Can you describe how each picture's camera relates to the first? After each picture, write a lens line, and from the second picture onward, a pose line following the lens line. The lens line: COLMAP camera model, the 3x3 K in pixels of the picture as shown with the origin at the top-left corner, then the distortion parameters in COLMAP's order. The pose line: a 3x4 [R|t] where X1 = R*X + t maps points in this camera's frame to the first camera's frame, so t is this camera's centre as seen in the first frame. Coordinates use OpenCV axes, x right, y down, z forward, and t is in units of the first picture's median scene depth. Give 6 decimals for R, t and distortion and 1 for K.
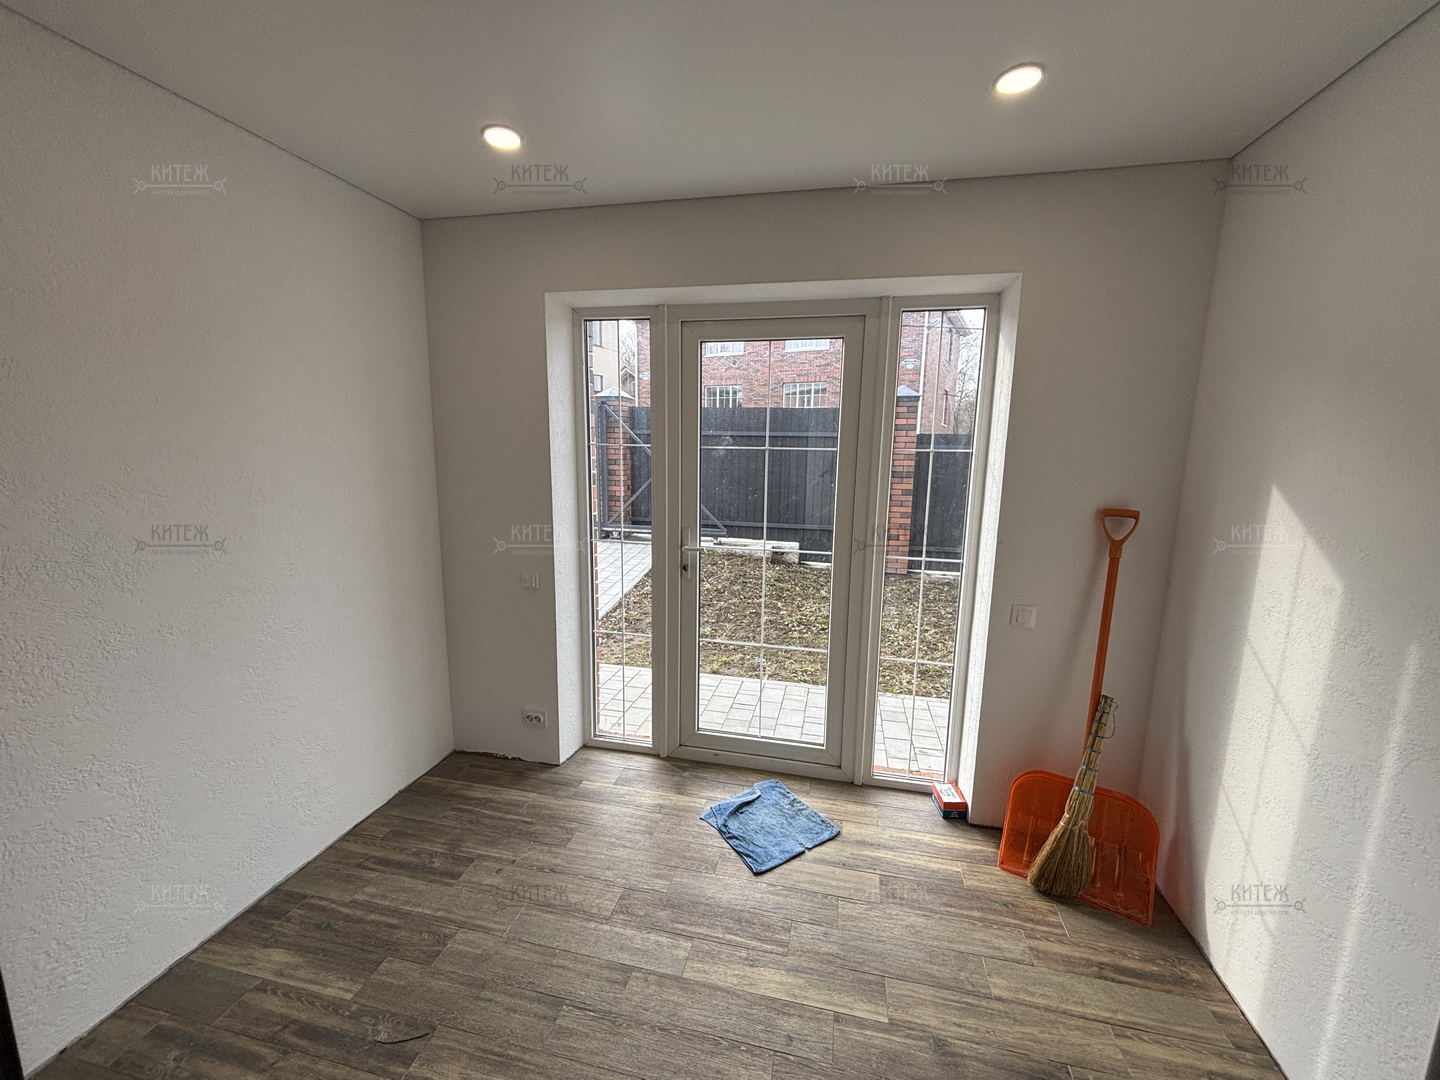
lens RADIAL K [[581.8, 0, 716.8], [0, 581.8, 542.5], [0, 0, 1]] dist [0.009301, -0.003863]
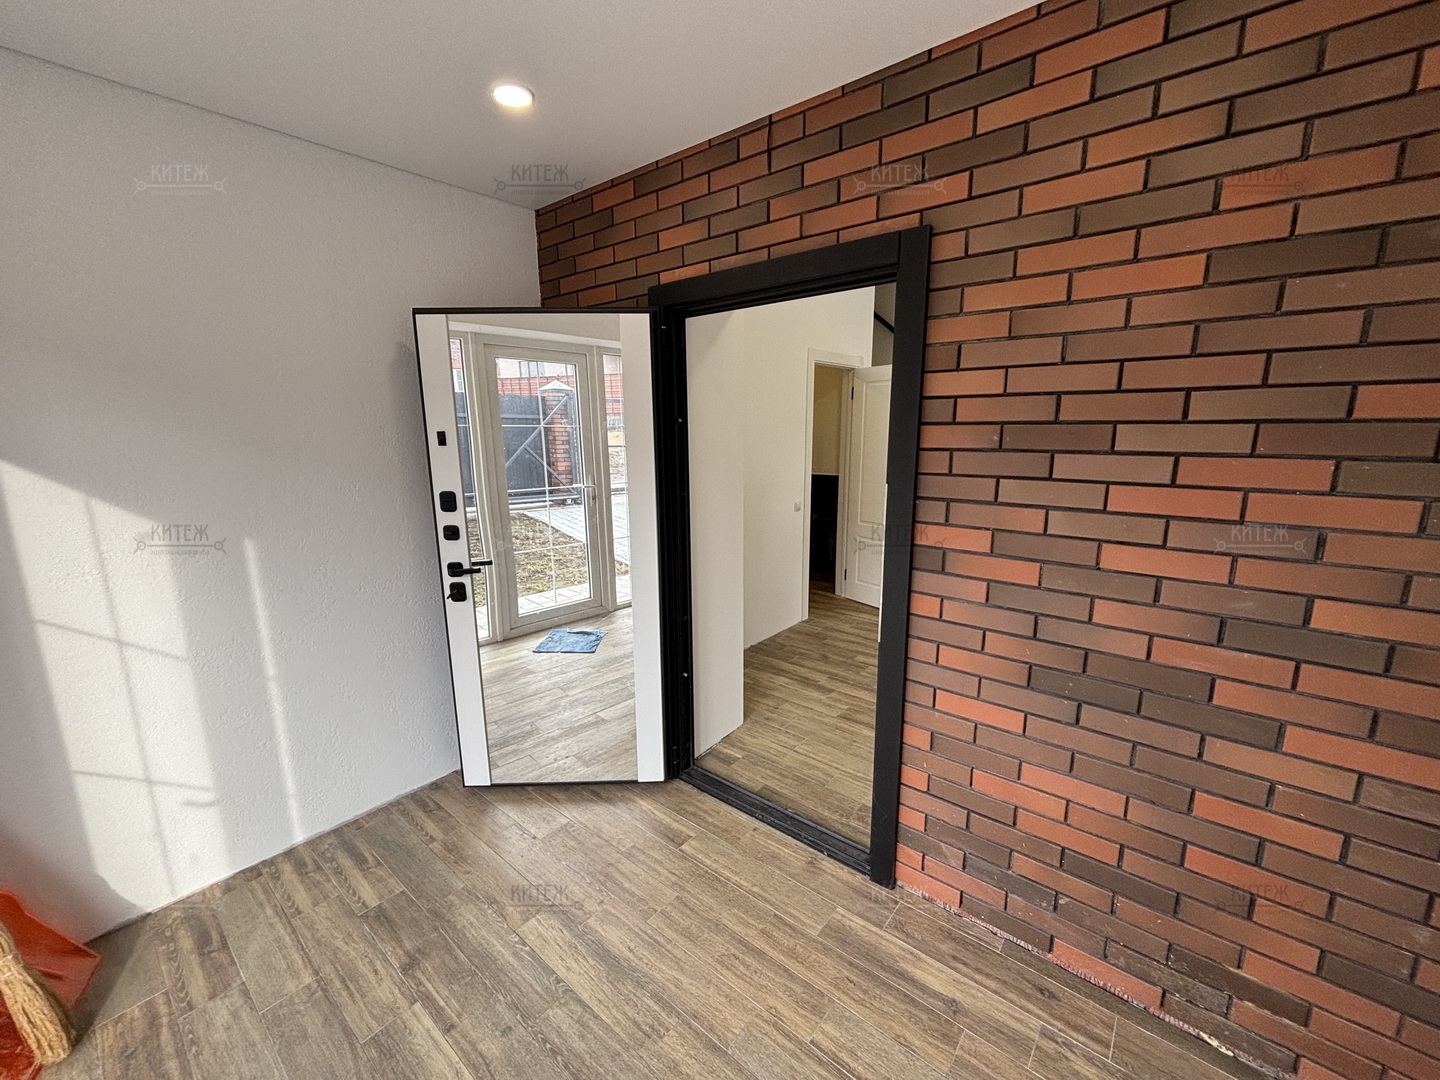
lens RADIAL K [[581.8, 0, 716.2], [0, 581.8, 535.0], [0, 0, 1]] dist [0.009301, -0.003863]
pose [[-0.889992, -0.102406, 0.444327, -0.535232], [0.071496, 0.931060, 0.357792, -0.253234], [-0.450335, 0.350200, -0.821315, 1.335372]]
